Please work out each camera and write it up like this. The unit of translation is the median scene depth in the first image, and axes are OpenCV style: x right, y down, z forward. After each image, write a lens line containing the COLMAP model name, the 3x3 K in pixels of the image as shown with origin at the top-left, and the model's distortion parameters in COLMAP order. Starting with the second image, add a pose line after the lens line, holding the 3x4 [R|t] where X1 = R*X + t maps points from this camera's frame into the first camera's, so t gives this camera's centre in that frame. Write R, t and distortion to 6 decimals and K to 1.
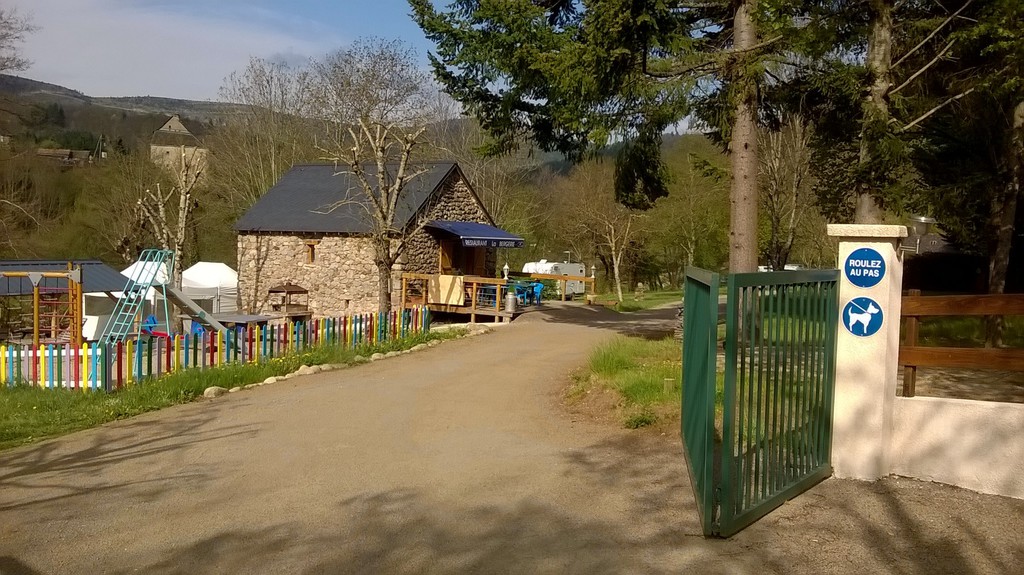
lens RADIAL K [[816.2, 0, 511.8], [0, 816.2, 288.0], [0, 0, 1]] dist [0.000191, 0.000187]
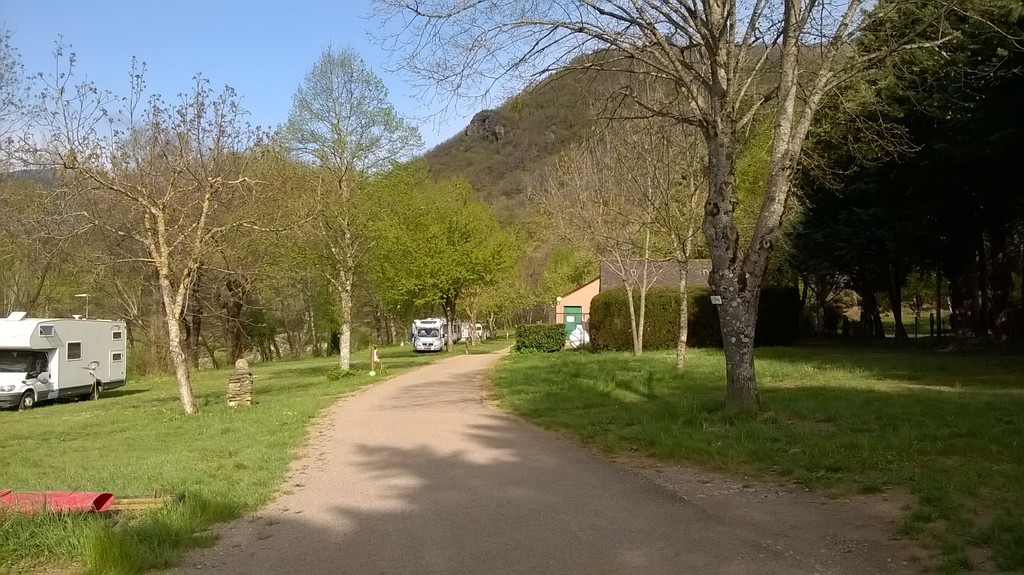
lens RADIAL K [[816.2, 0, 511.9], [0, 816.2, 287.0], [0, 0, 1]] dist [0.000191, 0.000187]
pose [[0.892196, -0.007314, 0.451589, 0.079074], [0.040969, 0.997057, -0.064793, -0.008166], [-0.449786, 0.076310, 0.889871, 0.480878]]
